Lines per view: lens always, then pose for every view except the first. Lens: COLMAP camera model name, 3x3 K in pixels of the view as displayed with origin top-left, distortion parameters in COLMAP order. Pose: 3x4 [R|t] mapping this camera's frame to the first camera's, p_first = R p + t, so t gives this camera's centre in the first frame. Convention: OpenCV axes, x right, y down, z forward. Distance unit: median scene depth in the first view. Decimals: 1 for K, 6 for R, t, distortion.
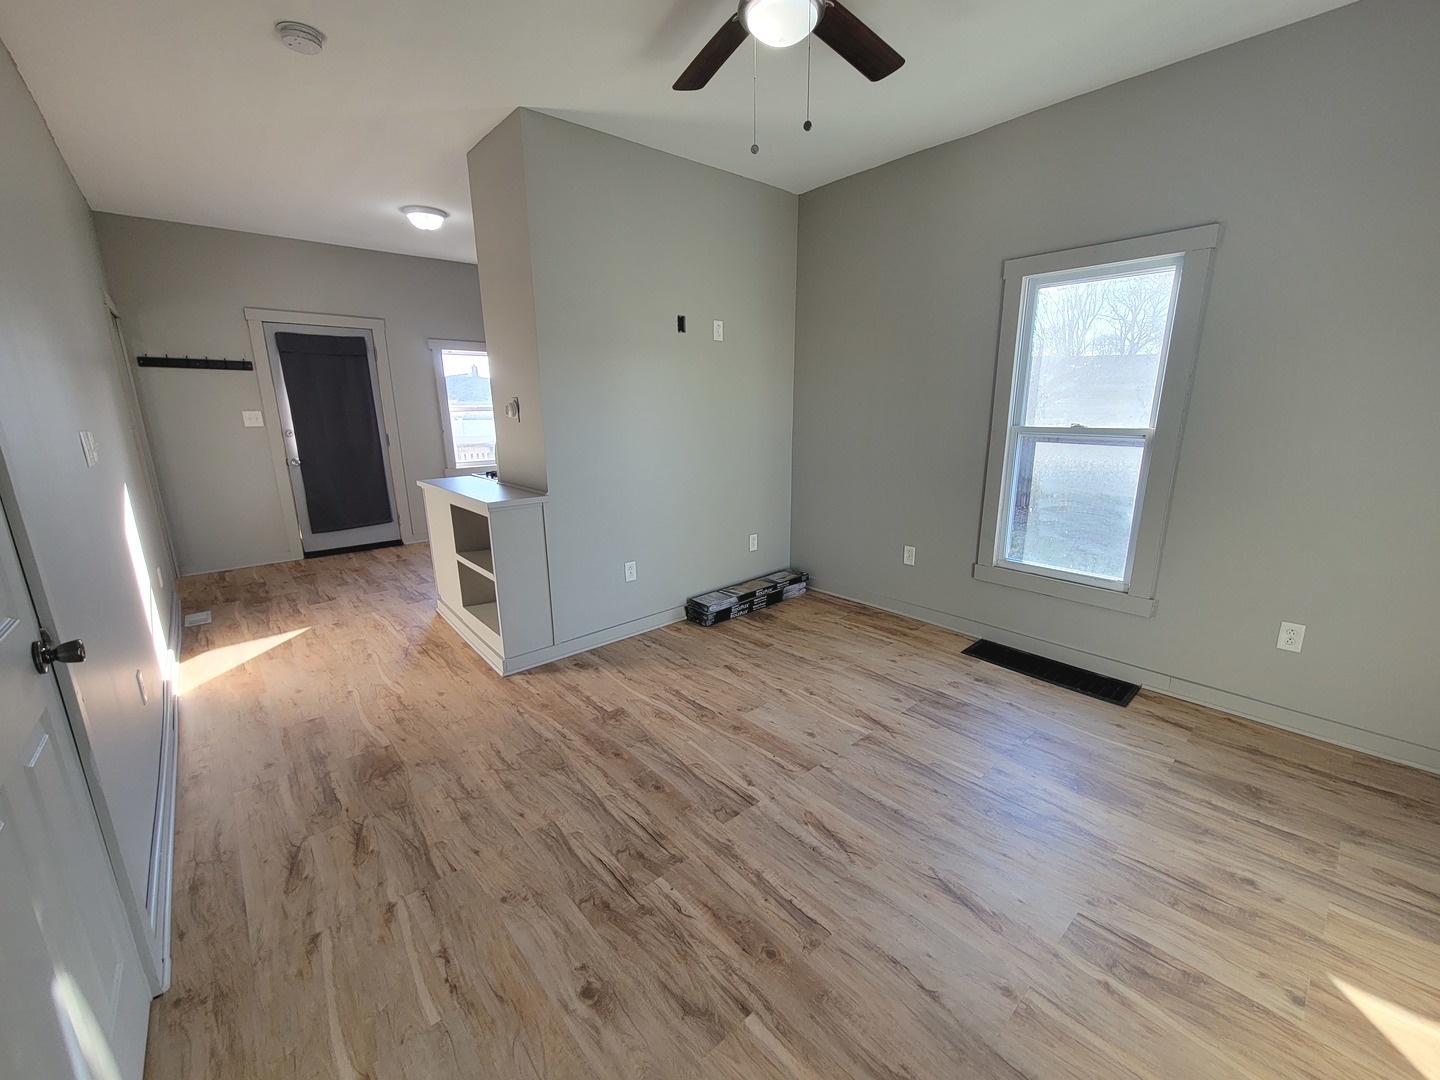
lens RADIAL K [[588.5, 0, 730.8], [0, 588.5, 552.2], [0, 0, 1]] dist [-0.002112, 0.000775]
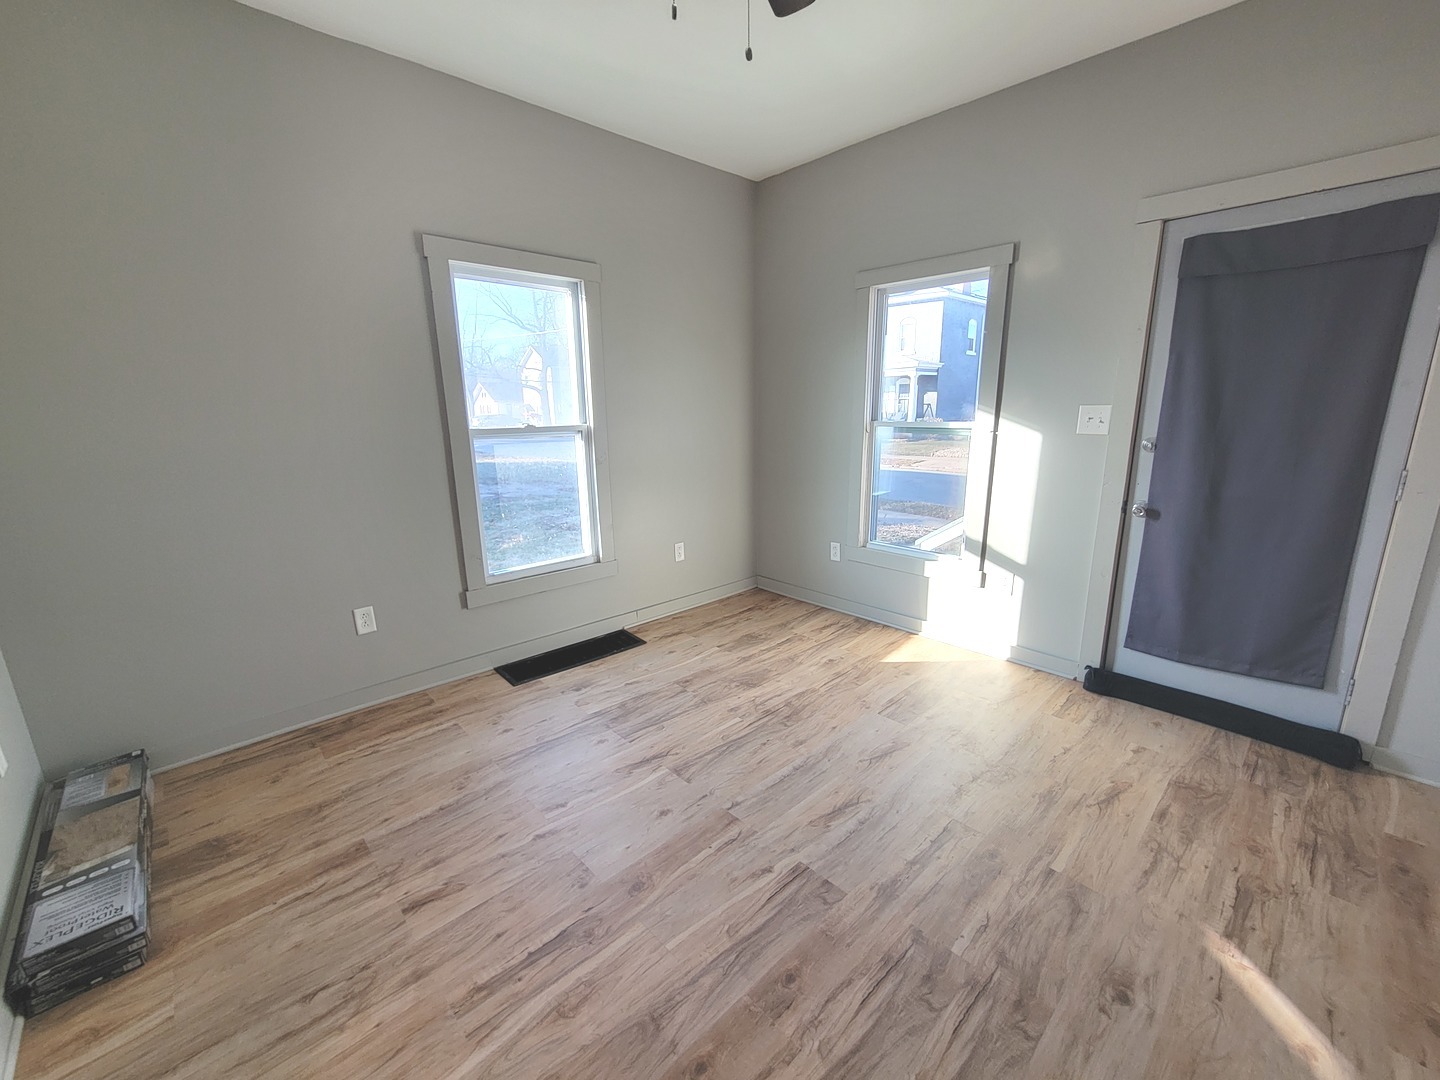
lens RADIAL K [[588.5, 0, 730.8], [0, 588.5, 552.2], [0, 0, 1]] dist [-0.002112, 0.000775]
pose [[-0.033945, -0.238950, 0.970438, -0.545519], [0.254917, 0.936811, 0.239586, -0.186459], [-0.966367, 0.255514, 0.029112, 0.778721]]
